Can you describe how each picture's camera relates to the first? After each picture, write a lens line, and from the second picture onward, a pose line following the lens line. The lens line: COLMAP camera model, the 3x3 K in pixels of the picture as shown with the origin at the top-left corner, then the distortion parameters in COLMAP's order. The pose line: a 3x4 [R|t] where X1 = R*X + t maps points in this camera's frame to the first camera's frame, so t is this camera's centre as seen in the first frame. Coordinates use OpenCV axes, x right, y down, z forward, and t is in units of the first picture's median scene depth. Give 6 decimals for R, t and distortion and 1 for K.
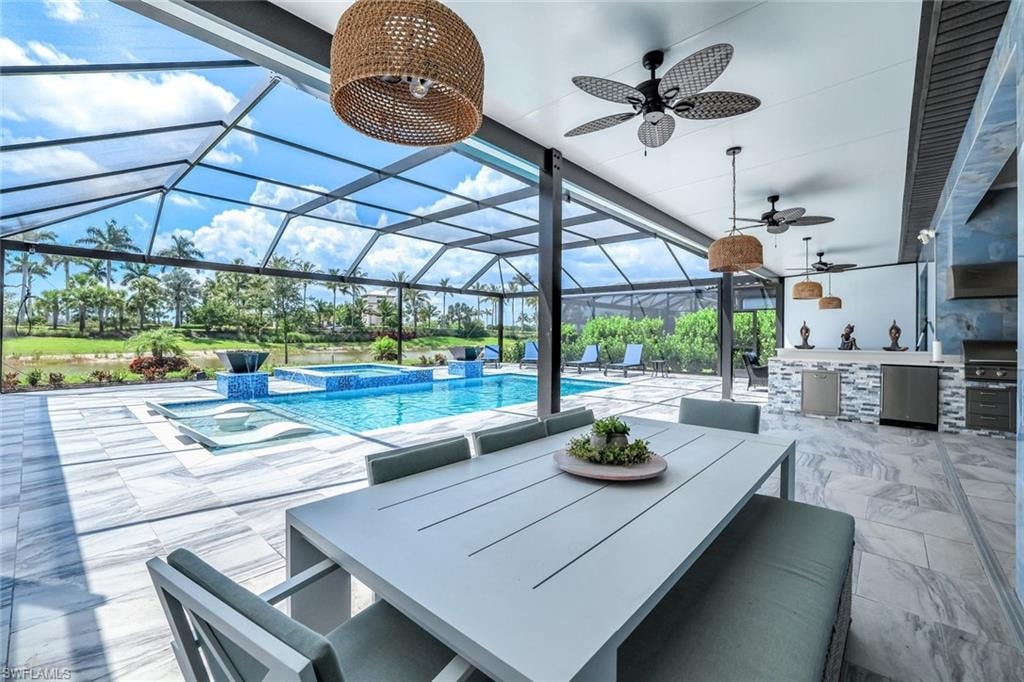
lens RADIAL K [[430.0, 0, 505.7], [0, 430.0, 335.2], [0, 0, 1]] dist [-0.054258, 0.020369]
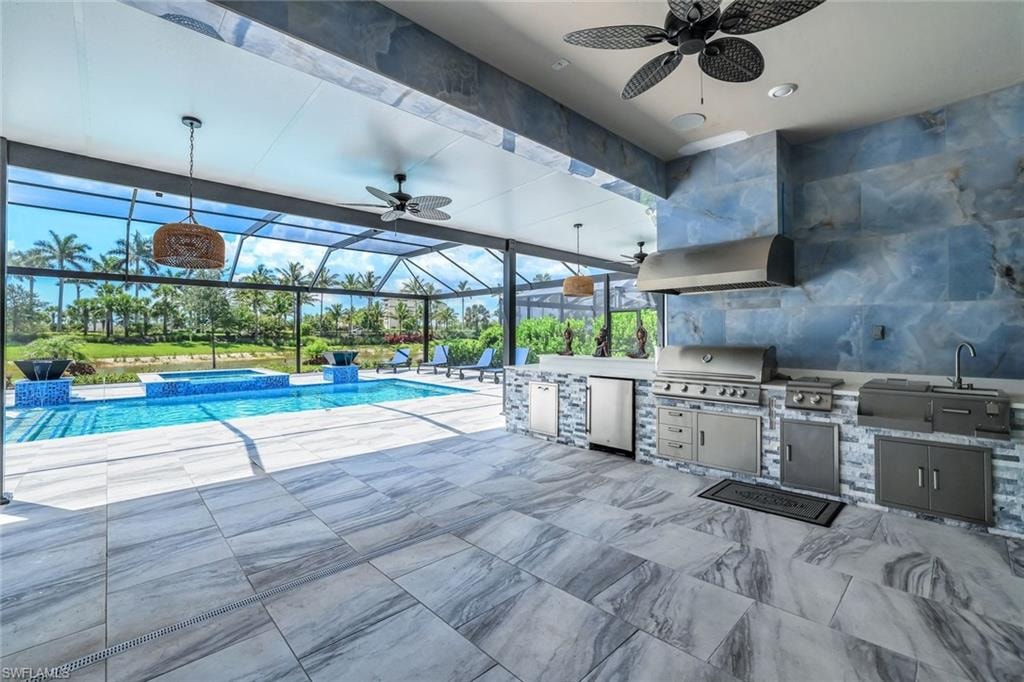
lens RADIAL K [[430.0, 0, 505.7], [0, 430.0, 335.2], [0, 0, 1]] dist [-0.054258, 0.020369]
pose [[0.996690, -0.008721, -0.080831, 0.647699], [0.008425, 0.999957, -0.003999, -0.005258], [0.080862, 0.003305, 0.996720, 0.123029]]
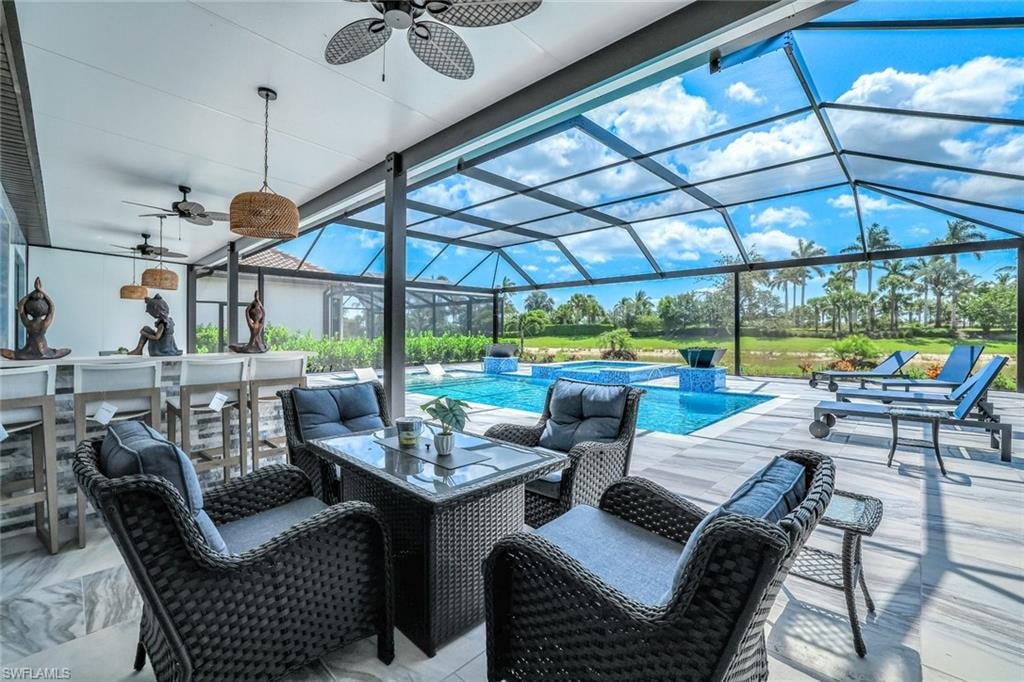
lens RADIAL K [[430.0, 0, 505.7], [0, 430.0, 335.2], [0, 0, 1]] dist [-0.054258, 0.020369]
pose [[-0.041050, -0.002948, -0.999153, 1.107175], [-0.001426, 0.999995, -0.002892, 0.017033], [0.999156, 0.001307, -0.041054, 1.272955]]
